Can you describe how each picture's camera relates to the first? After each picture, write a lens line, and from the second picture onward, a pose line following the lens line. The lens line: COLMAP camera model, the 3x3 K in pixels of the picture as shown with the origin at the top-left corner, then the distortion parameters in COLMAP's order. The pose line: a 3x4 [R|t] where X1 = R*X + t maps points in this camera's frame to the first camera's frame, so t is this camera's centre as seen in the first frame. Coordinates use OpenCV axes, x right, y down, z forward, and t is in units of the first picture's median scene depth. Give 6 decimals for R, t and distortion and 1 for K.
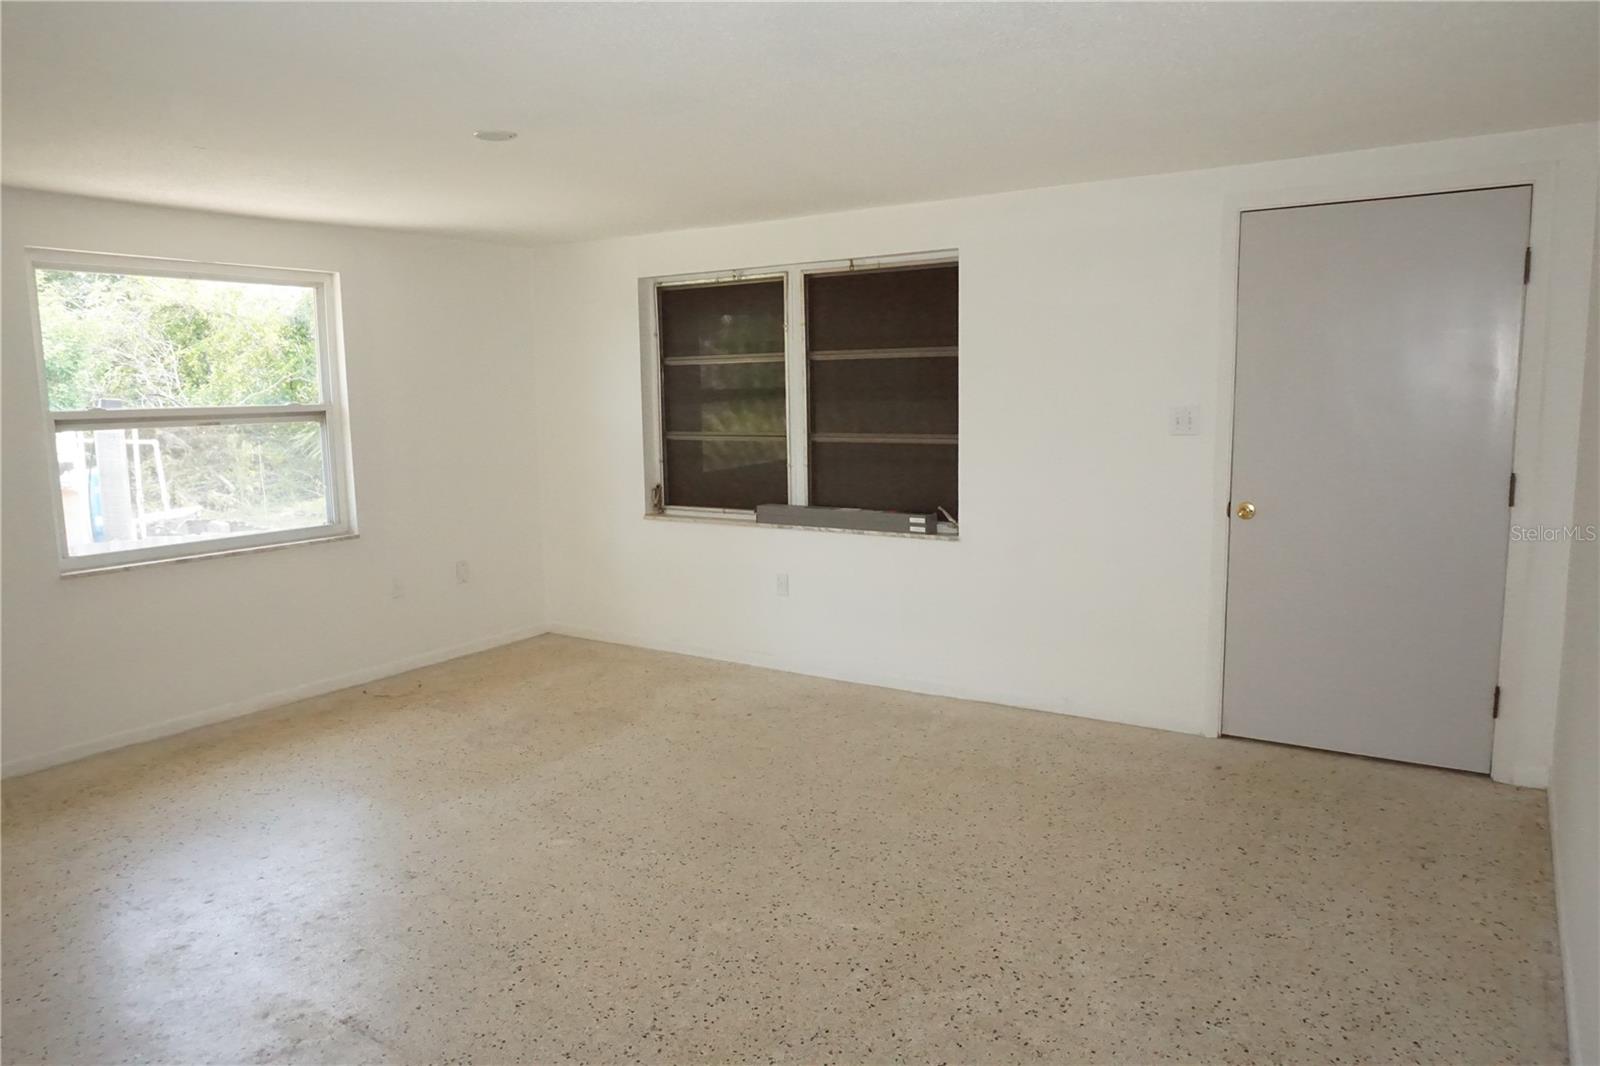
lens RADIAL K [[1063.0, 0, 808.2], [0, 1063.0, 532.9], [0, 0, 1]] dist [-0.039332, 0.016905]
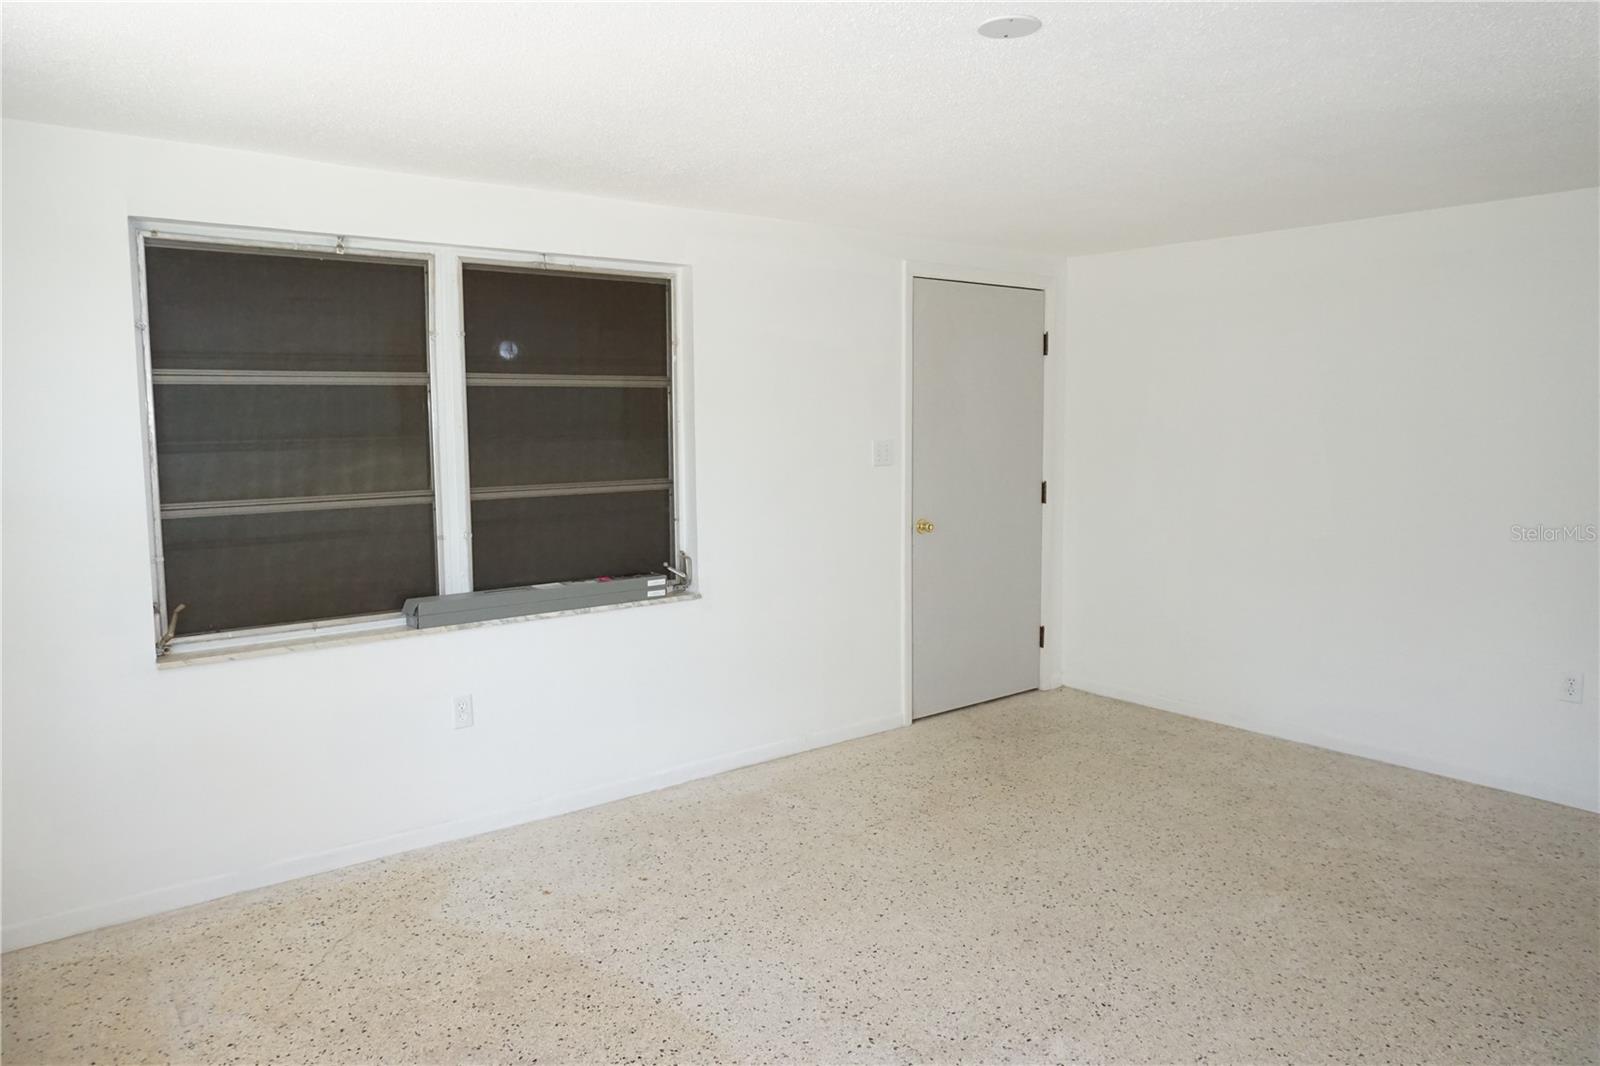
lens RADIAL K [[1063.0, 0, 805.1], [0, 1063.0, 529.8], [0, 0, 1]] dist [-0.039332, 0.016905]
pose [[0.314628, -0.085699, 0.945339, -0.640132], [0.132061, 0.990182, 0.045812, -0.075010], [-0.939984, 0.110429, 0.322856, 0.614937]]
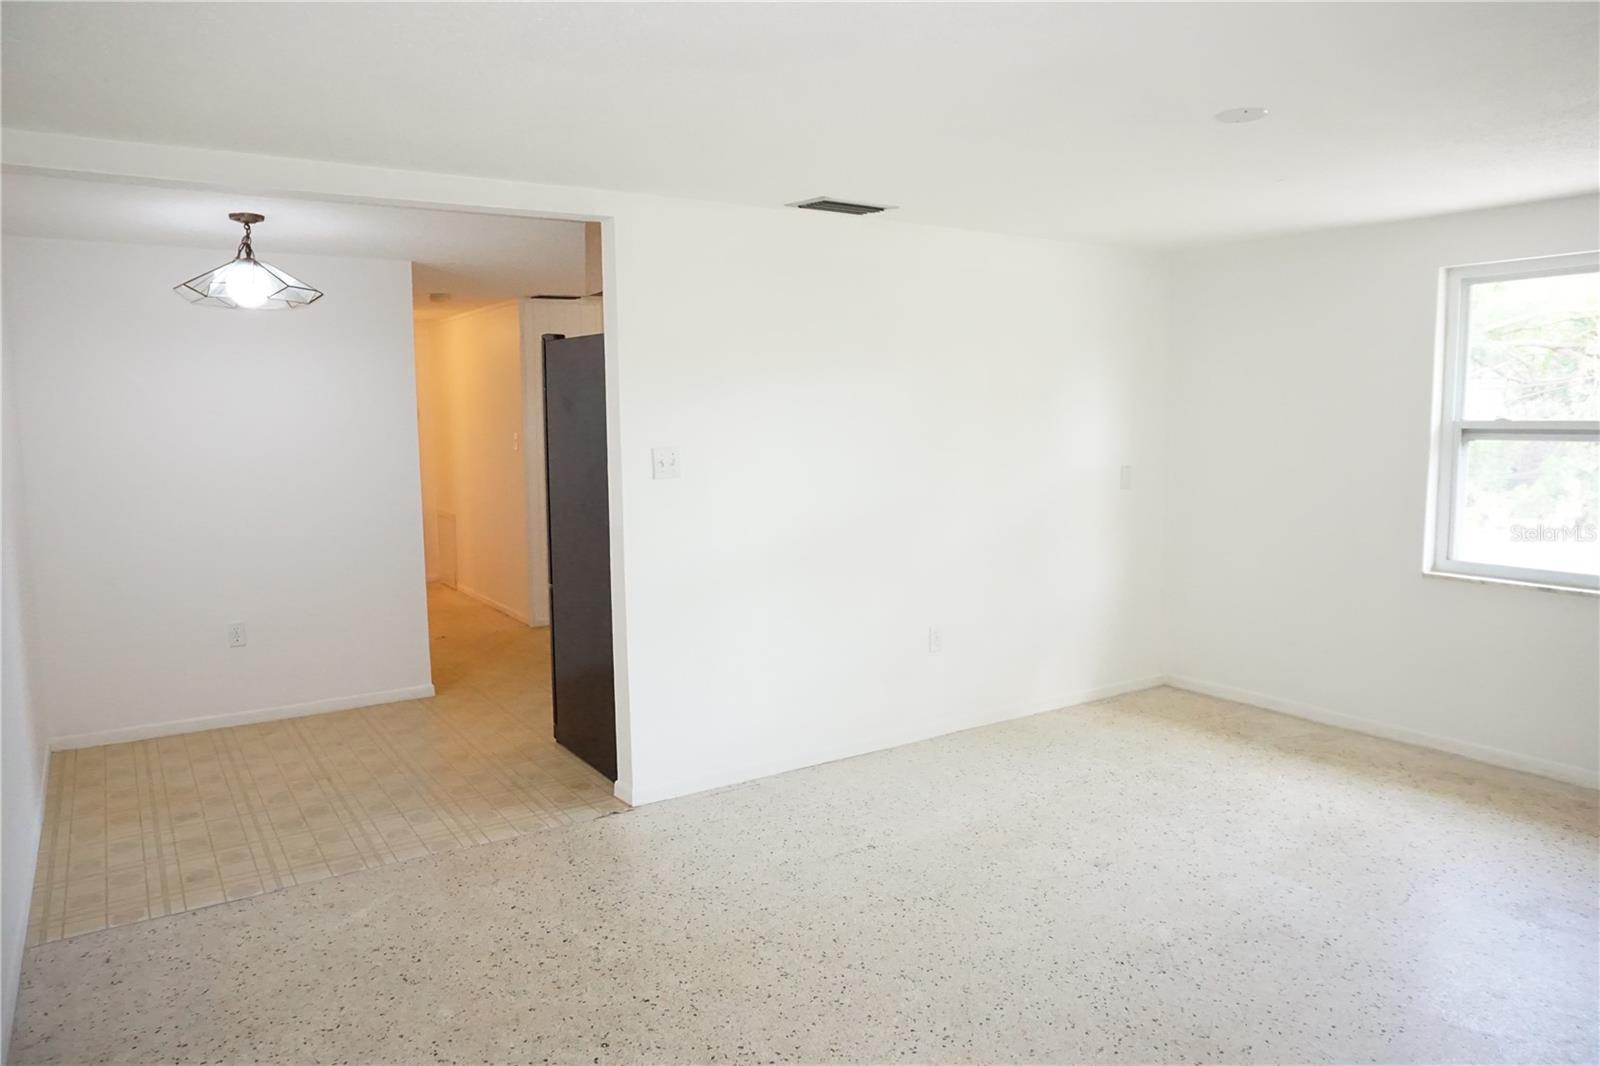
lens RADIAL K [[1063.0, 0, 799.2], [0, 1063.0, 530.7], [0, 0, 1]] dist [-0.039332, 0.016905]
pose [[-0.393849, 0.121696, -0.911084, 0.435471], [-0.106329, 0.978511, 0.176667, -0.104771], [0.913005, 0.166455, -0.372445, 0.684078]]
